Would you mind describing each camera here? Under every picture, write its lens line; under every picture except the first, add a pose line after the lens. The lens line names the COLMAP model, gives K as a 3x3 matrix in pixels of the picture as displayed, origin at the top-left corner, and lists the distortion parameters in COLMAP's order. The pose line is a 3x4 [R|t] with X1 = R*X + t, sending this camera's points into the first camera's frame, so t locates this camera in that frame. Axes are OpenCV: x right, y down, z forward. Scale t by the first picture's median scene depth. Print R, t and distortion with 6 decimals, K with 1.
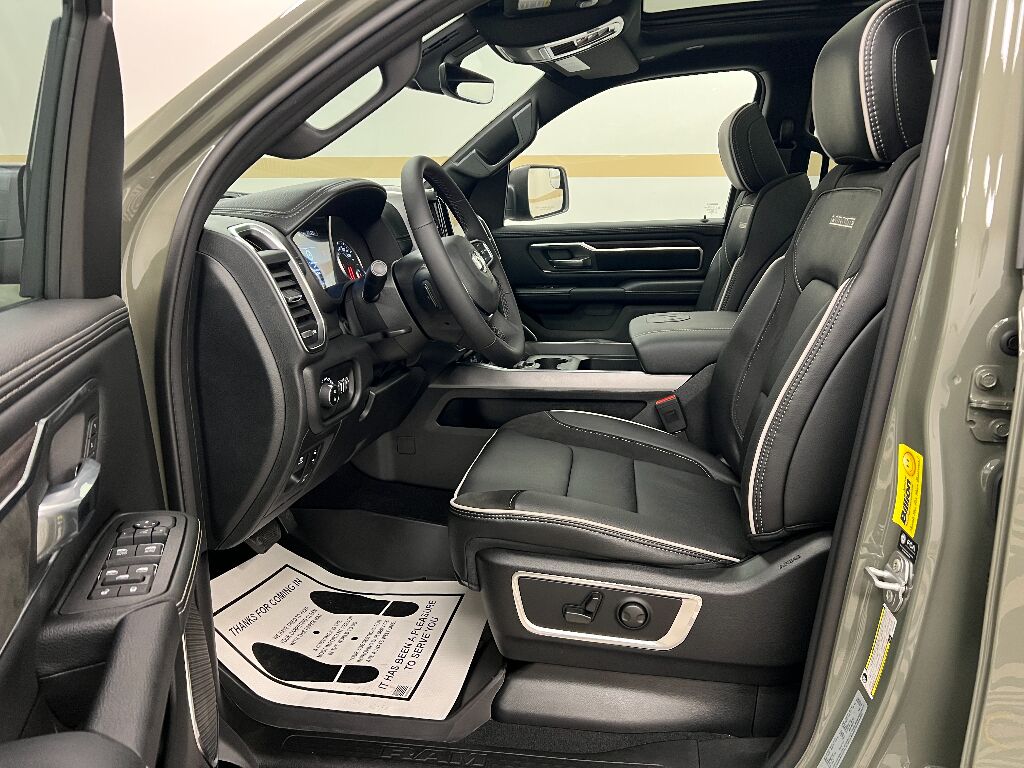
lens RADIAL K [[770.2, 0, 512.0], [0, 770.2, 384.0], [0, 0, 1]] dist [0.052822, -0.070413]
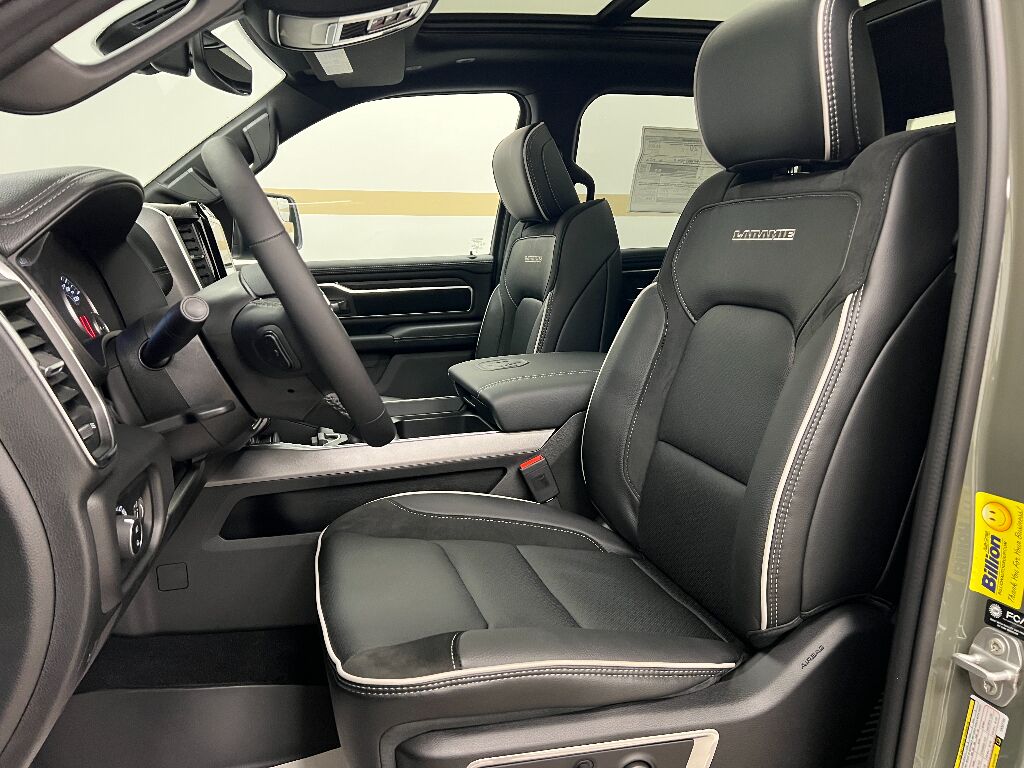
lens RADIAL K [[770.2, 0, 512.0], [0, 770.2, 384.0], [0, 0, 1]] dist [0.052822, -0.070413]
pose [[0.905677, -0.080421, 0.416271, -0.157348], [0.107516, 0.993315, -0.042017, -0.031473], [-0.410109, 0.082810, 0.908269, 0.278912]]
